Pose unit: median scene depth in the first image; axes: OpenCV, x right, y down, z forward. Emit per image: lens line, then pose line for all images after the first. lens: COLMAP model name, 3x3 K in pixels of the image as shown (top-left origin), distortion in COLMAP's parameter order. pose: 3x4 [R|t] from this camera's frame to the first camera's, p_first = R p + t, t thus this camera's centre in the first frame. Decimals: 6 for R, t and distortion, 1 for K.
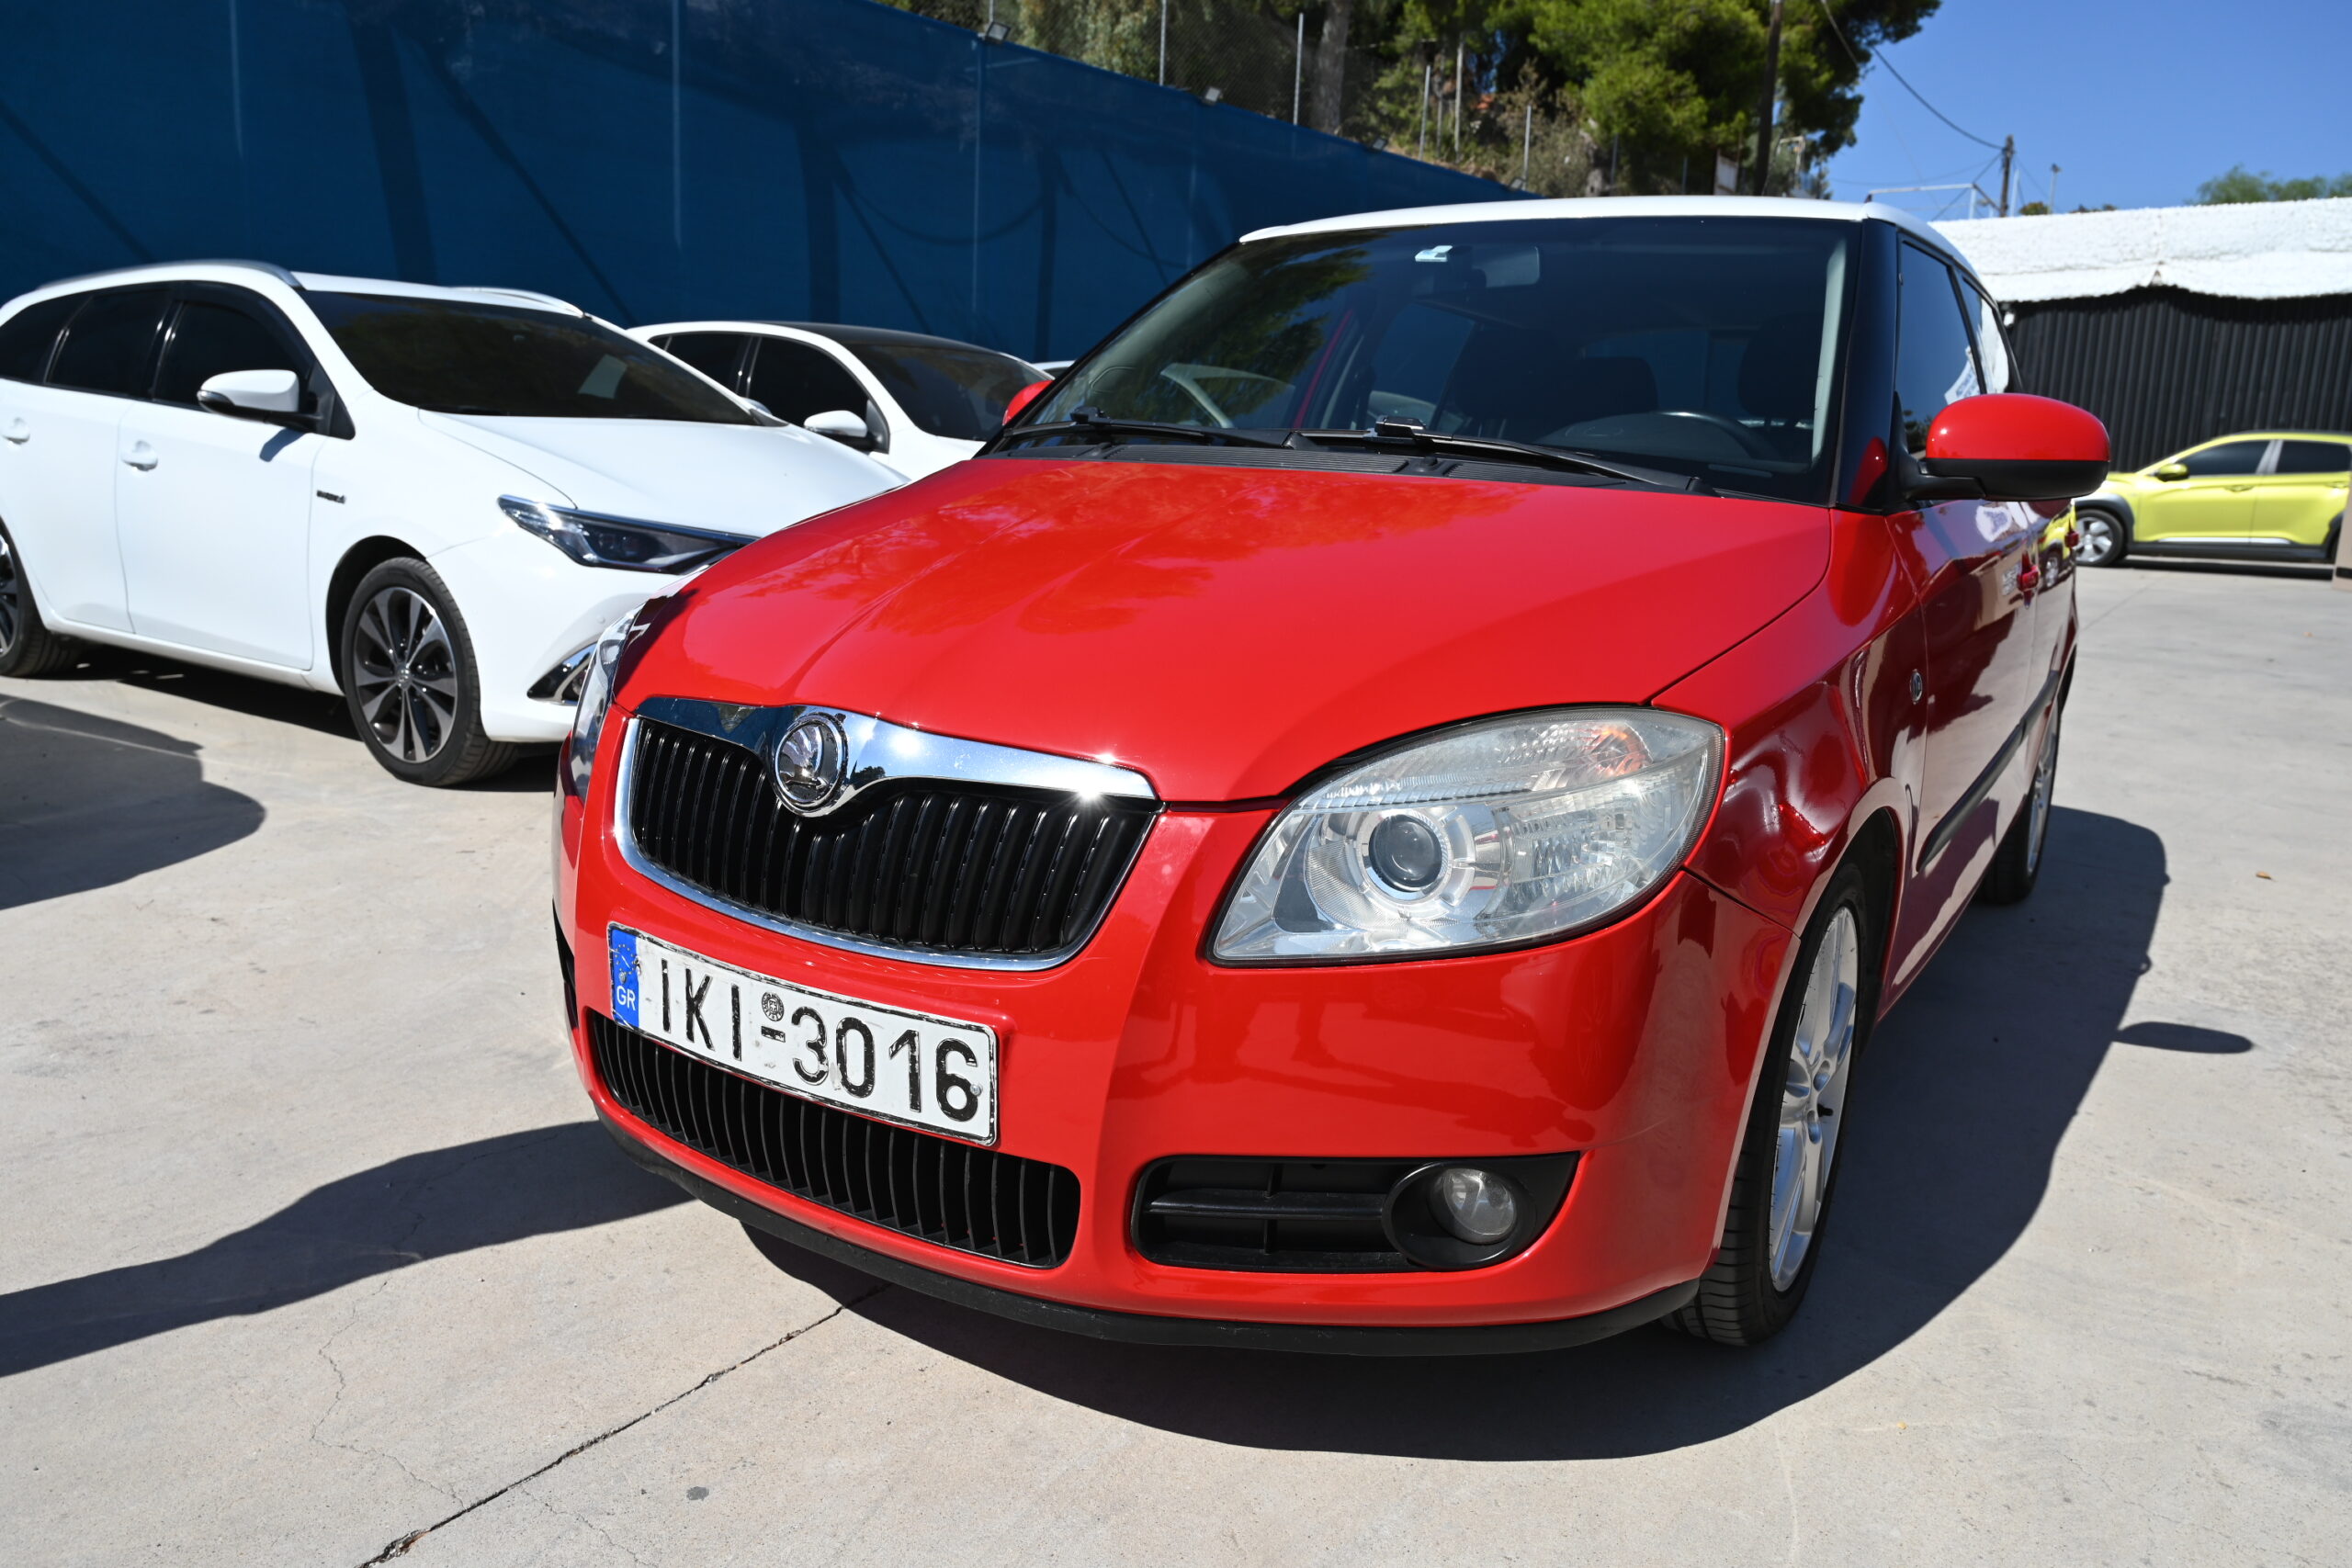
lens RADIAL K [[1661.7, 0, 1170.5], [0, 1661.7, 772.2], [0, 0, 1]] dist [-0.010098, 0.002315]
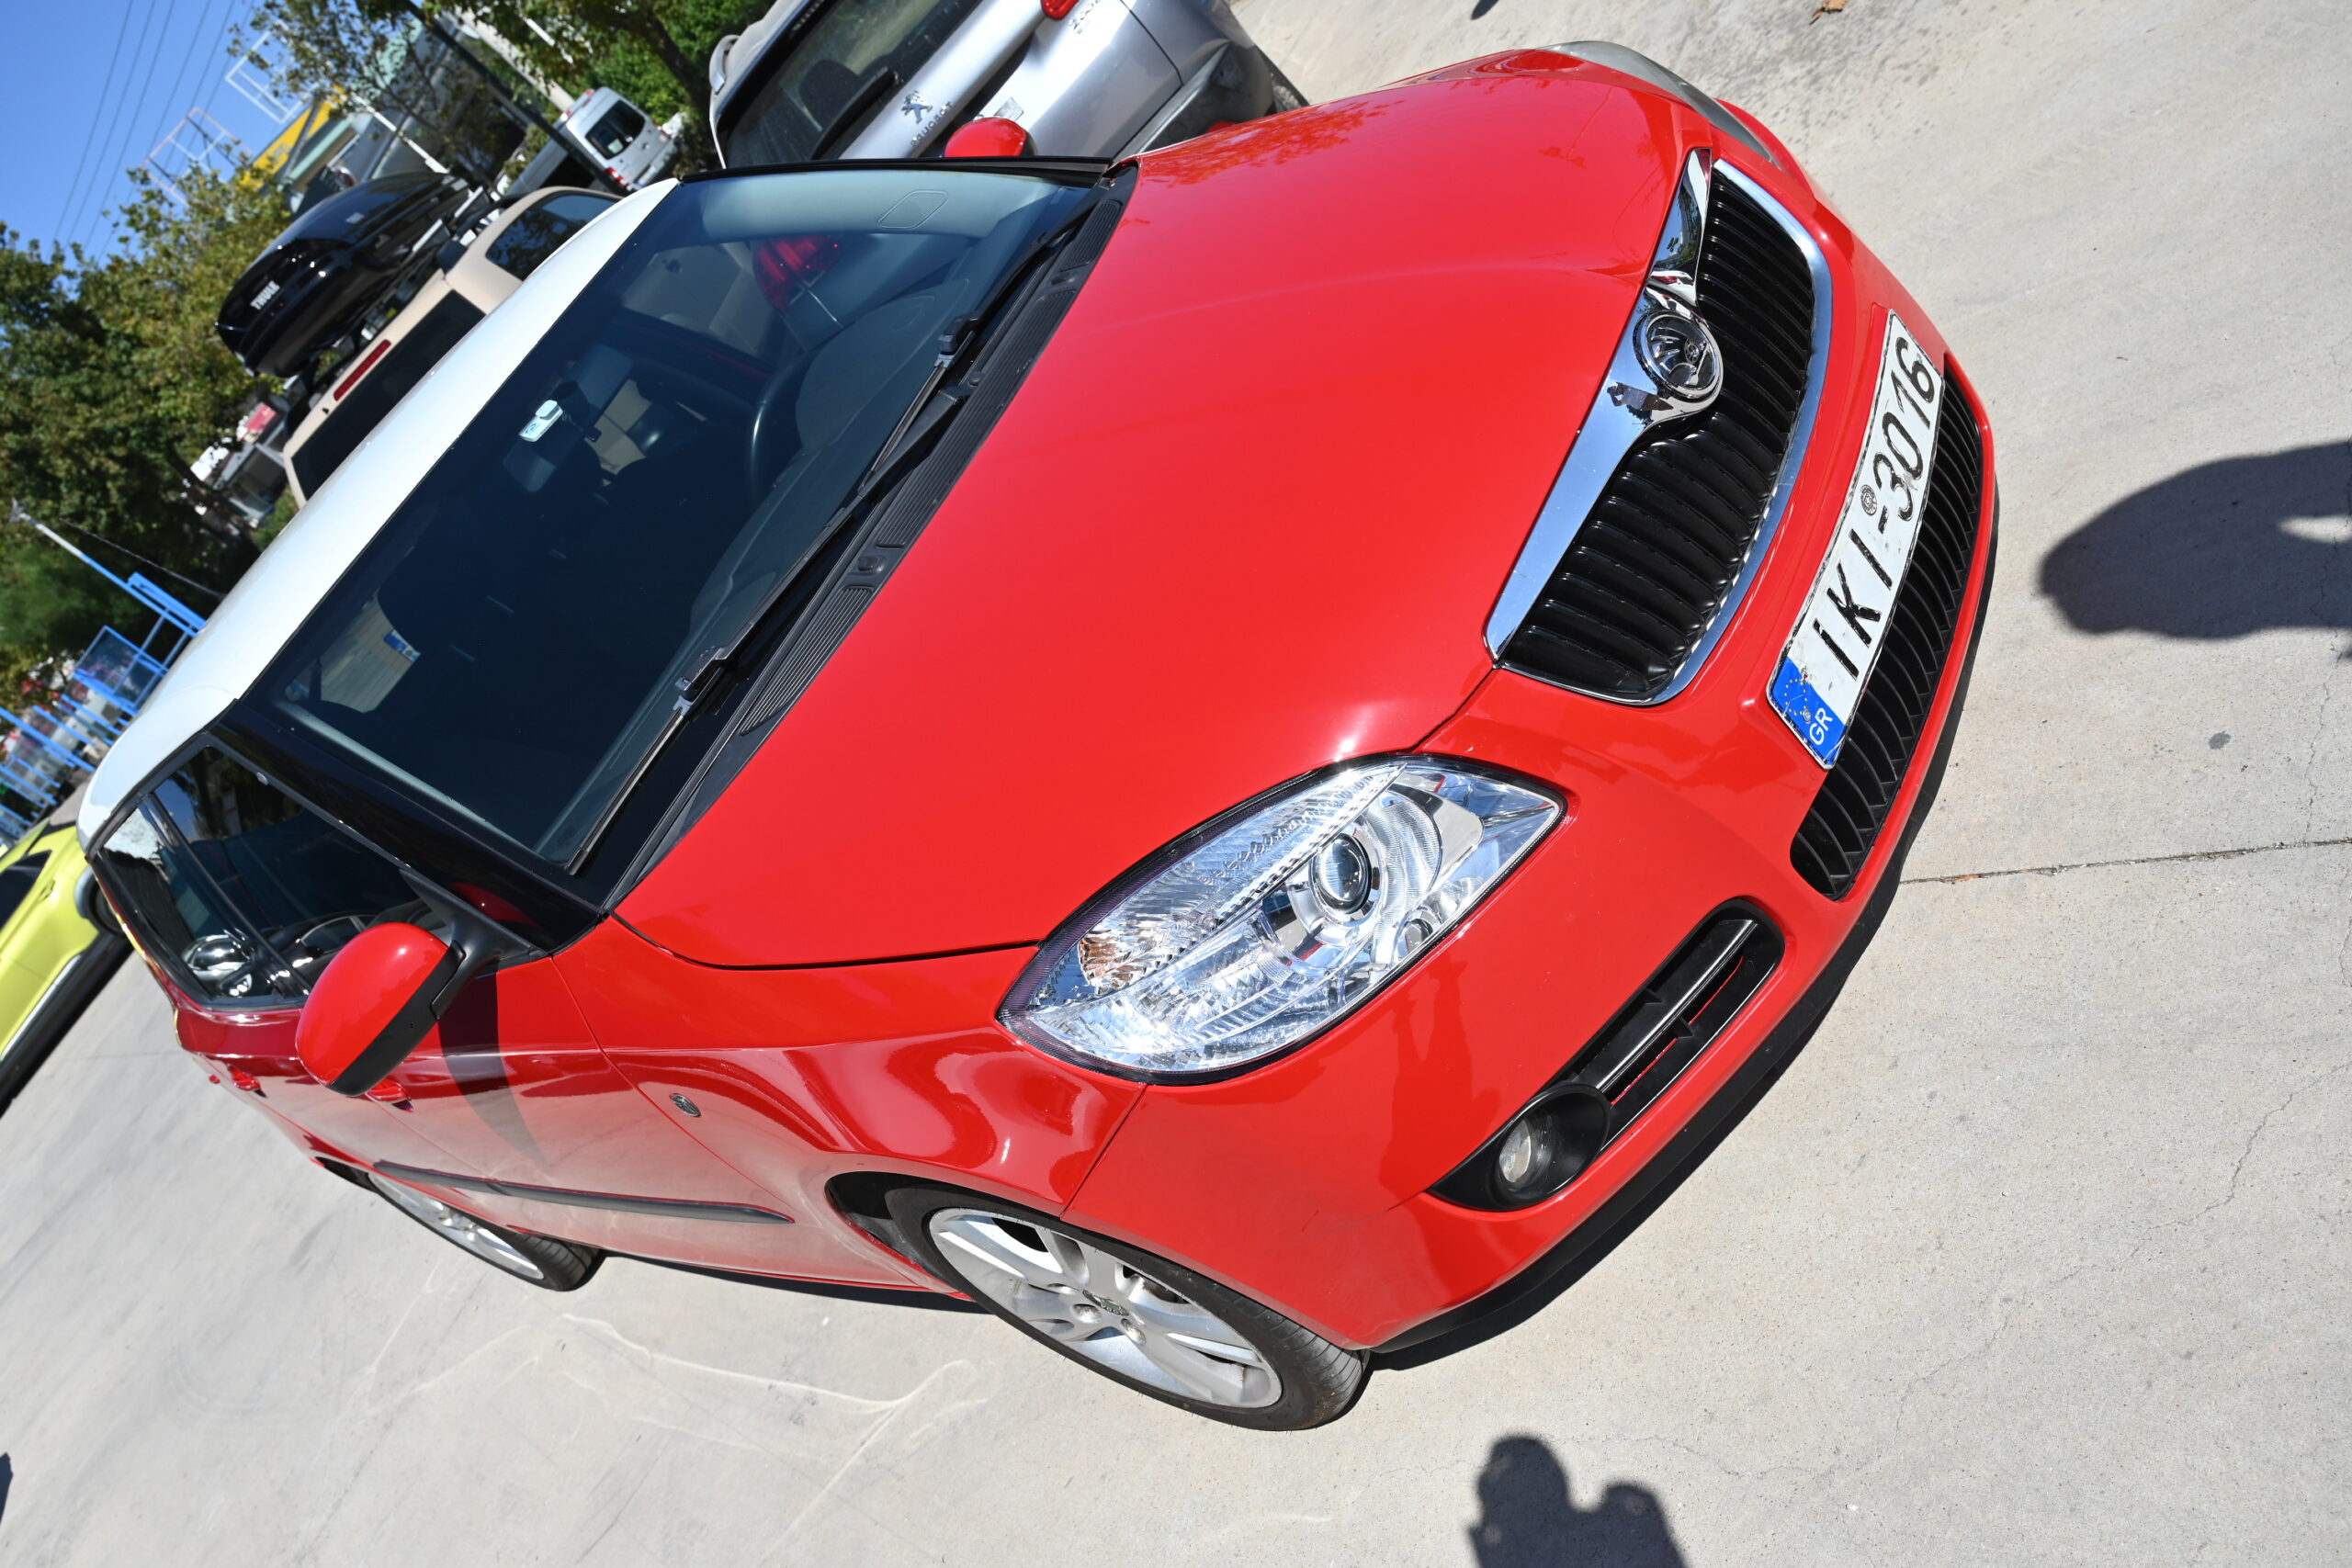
lens RADIAL K [[1799.9, 0, 1161.8], [0, 1799.9, 790.4], [0, 0, 1]] dist [-0.004931, -0.014009]
pose [[-0.017406, -0.594882, 0.803625, -1.094645], [0.811888, 0.460691, 0.358610, -0.460585], [-0.583553, 0.658695, 0.474959, 0.785094]]
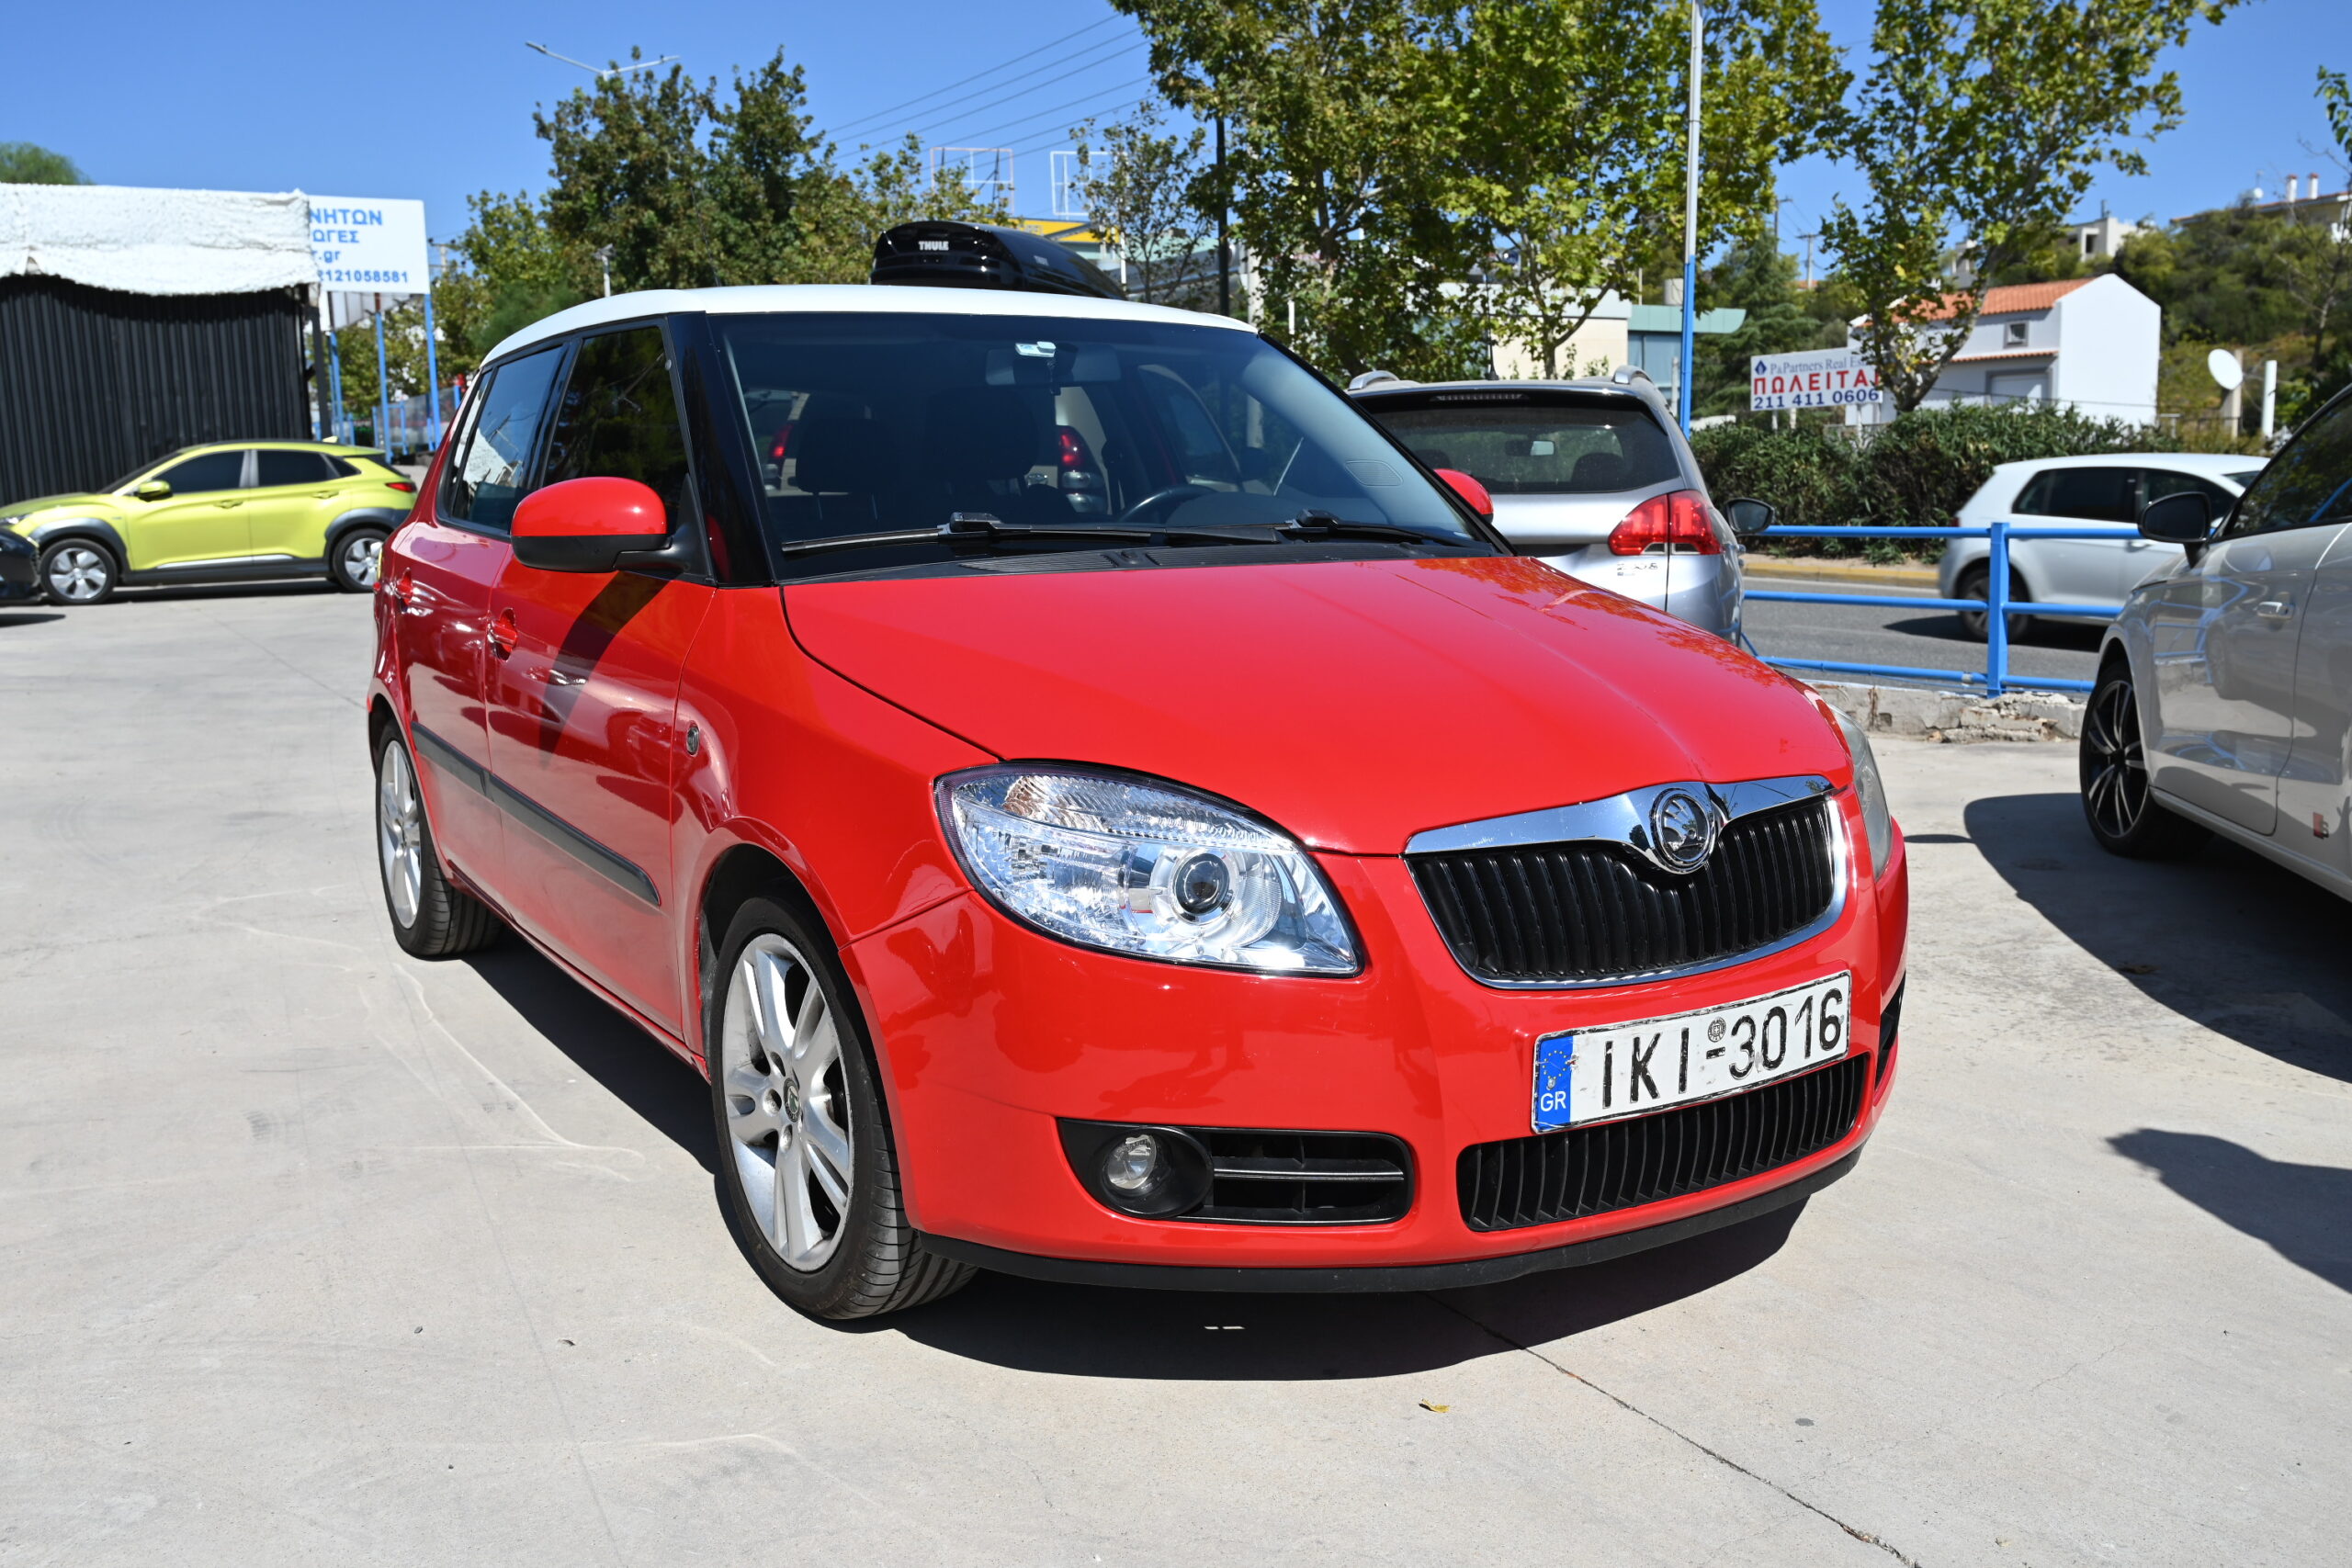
lens RADIAL K [[1988.6, 0, 1193.3], [0, 1988.6, 807.8], [0, 0, 1]] dist [-0.007304, -0.000367]
pose [[0.409155, -0.190090, 0.892445, -1.521115], [0.203403, 0.972450, 0.113878, -0.236771], [-0.889505, 0.134932, 0.436548, 0.632629]]
